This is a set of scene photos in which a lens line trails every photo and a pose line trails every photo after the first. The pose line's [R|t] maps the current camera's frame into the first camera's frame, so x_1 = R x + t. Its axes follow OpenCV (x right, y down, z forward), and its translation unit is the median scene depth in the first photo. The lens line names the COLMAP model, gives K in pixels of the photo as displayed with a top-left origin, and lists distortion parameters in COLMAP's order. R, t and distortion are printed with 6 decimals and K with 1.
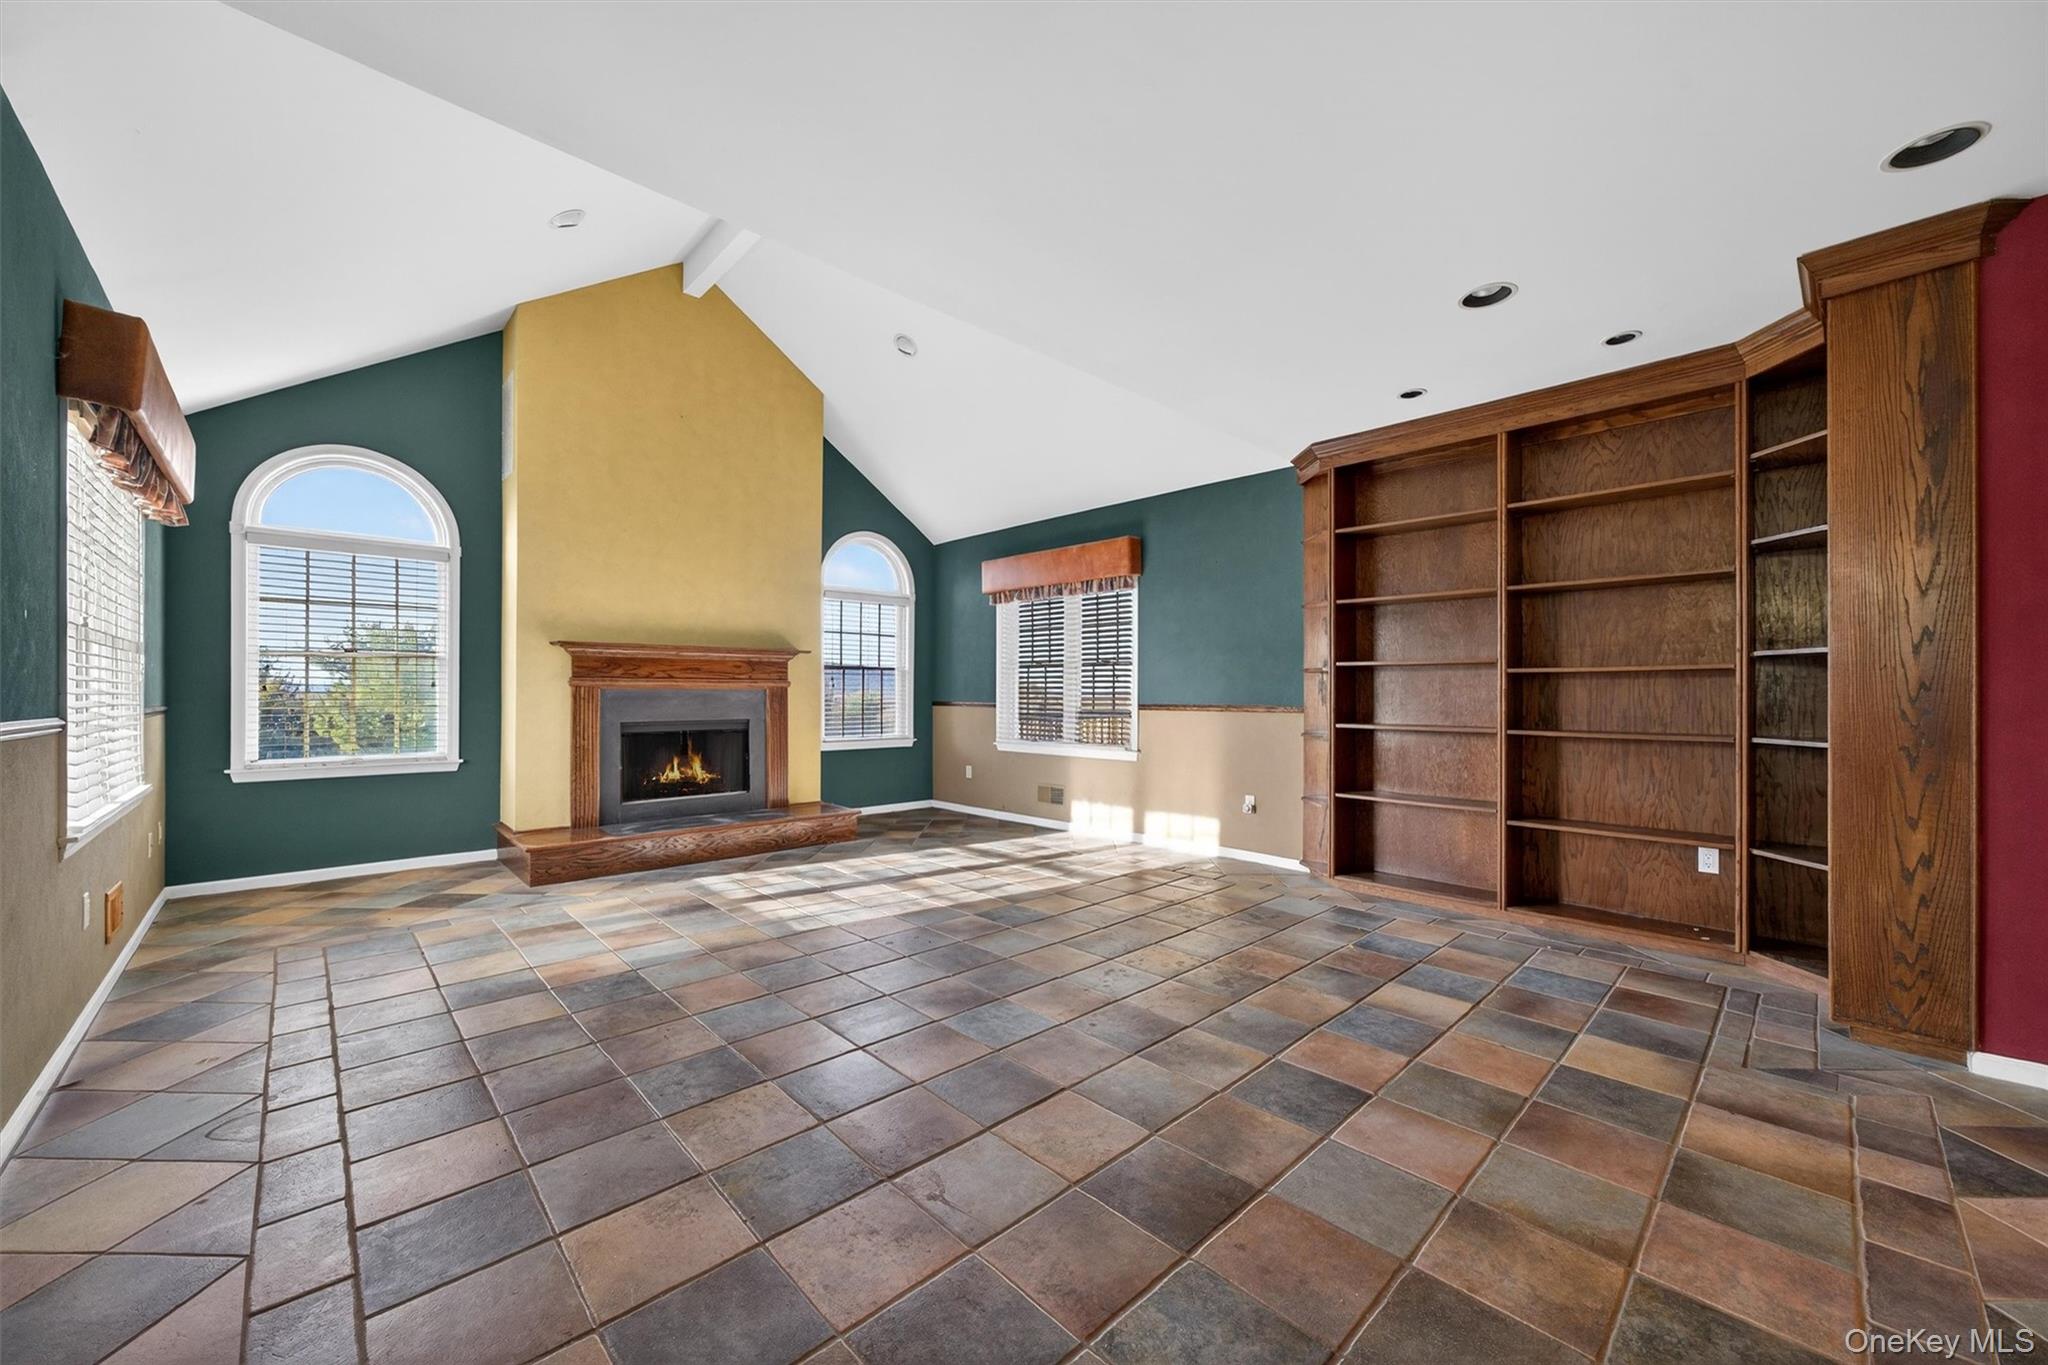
lens RADIAL K [[777.7, 0, 1020.1], [0, 777.7, 689.5], [0, 0, 1]] dist [-0.007342, 0.001995]
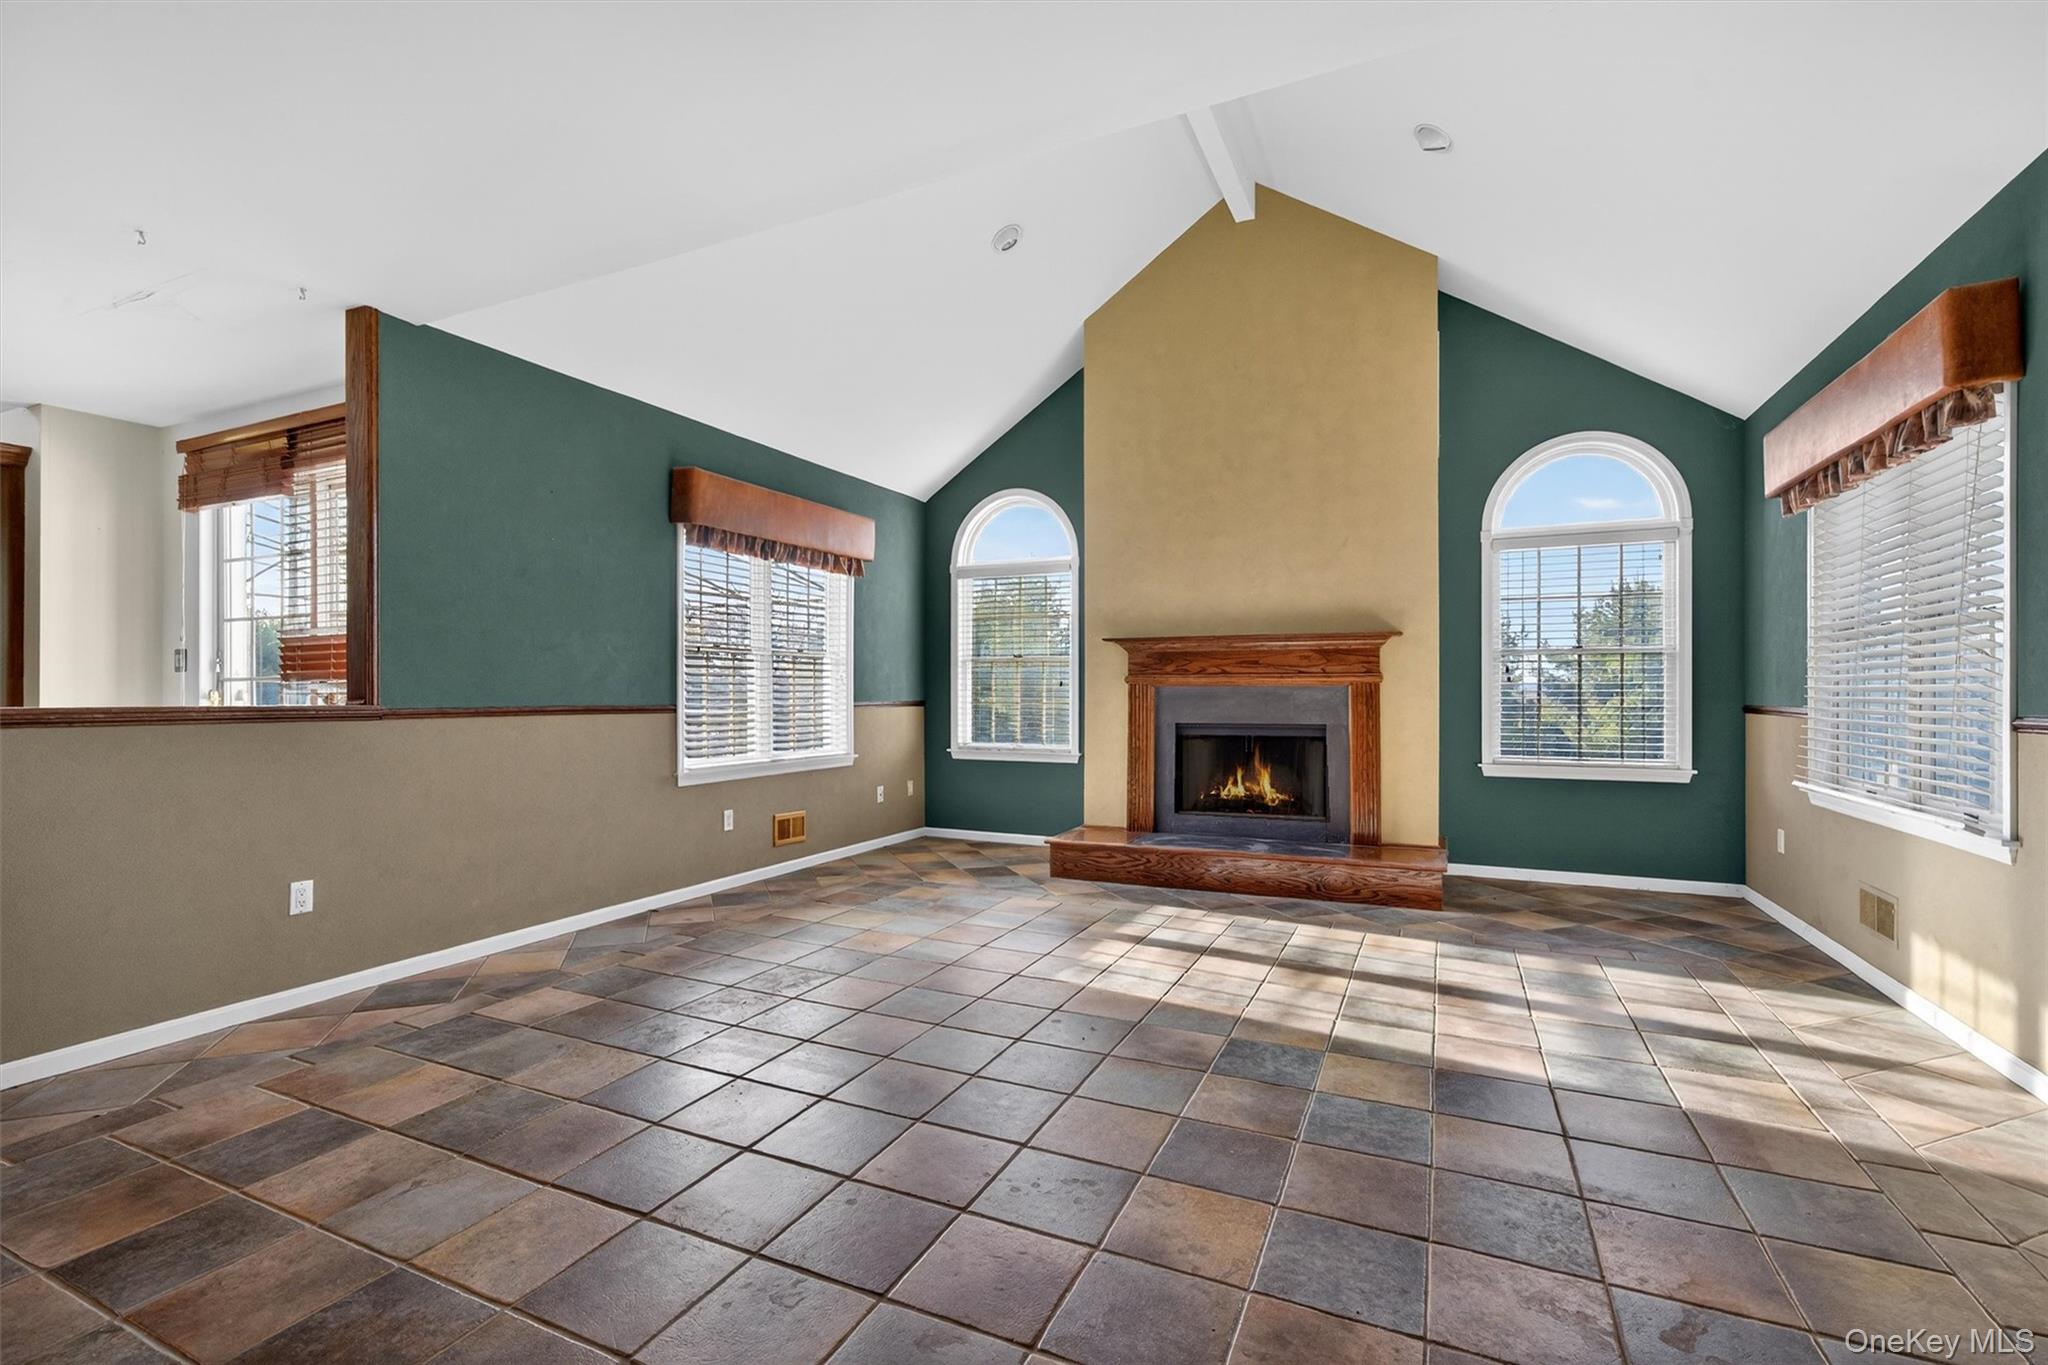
lens RADIAL K [[917.7, 0, 1025.3], [0, 917.7, 693.7], [0, 0, 1]] dist [-0.014902, 0.001163]
pose [[0.375056, -0.002869, -0.926998, 0.402072], [0.002531, 0.999995, -0.002071, 0.009139], [0.926999, -0.001569, 0.375061, 0.409176]]
